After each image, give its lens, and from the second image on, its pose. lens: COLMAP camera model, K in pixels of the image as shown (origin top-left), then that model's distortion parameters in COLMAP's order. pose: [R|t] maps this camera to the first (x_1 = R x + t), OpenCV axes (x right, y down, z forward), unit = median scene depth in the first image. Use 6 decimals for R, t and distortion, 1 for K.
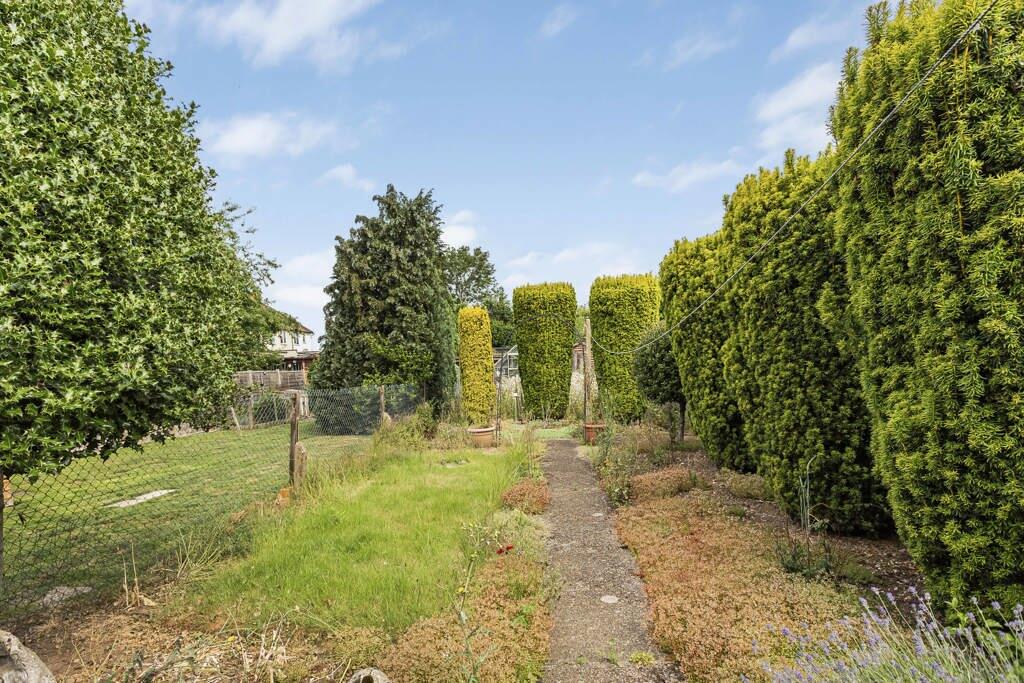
lens RADIAL K [[491.1, 0, 520.0], [0, 491.1, 340.9], [0, 0, 1]] dist [-0.000533, 0.000539]
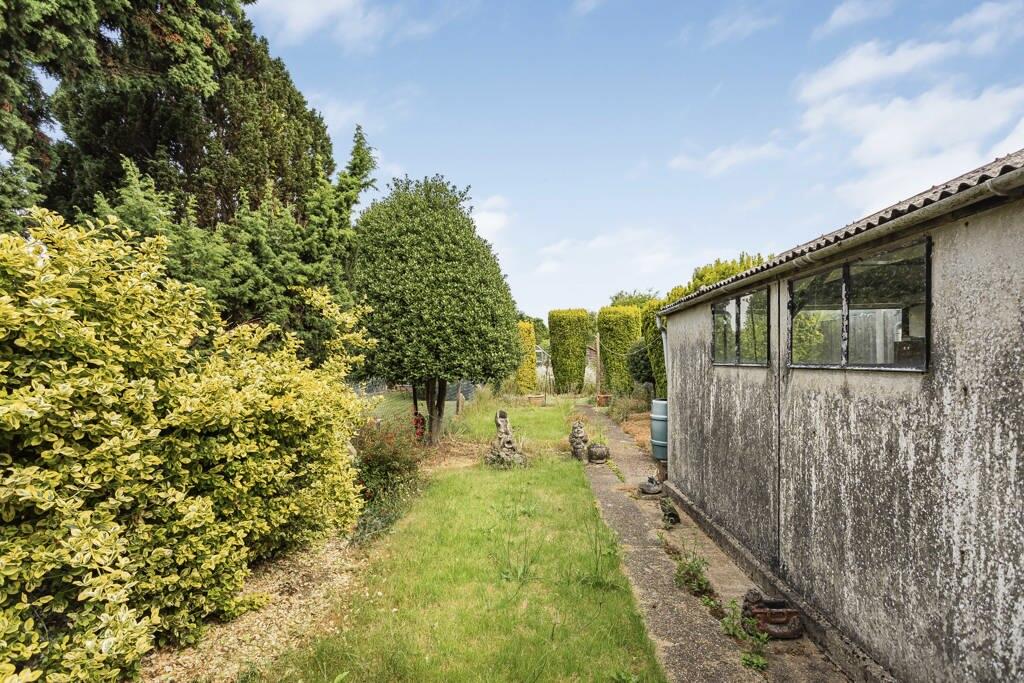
lens RADIAL K [[491.1, 0, 520.0], [0, 491.1, 340.9], [0, 0, 1]] dist [-0.000533, 0.000539]
pose [[0.997699, -0.002331, -0.067758, 0.000651], [0.003815, 0.999756, 0.021772, -0.047290], [0.067691, -0.021981, 0.997464, -0.572038]]
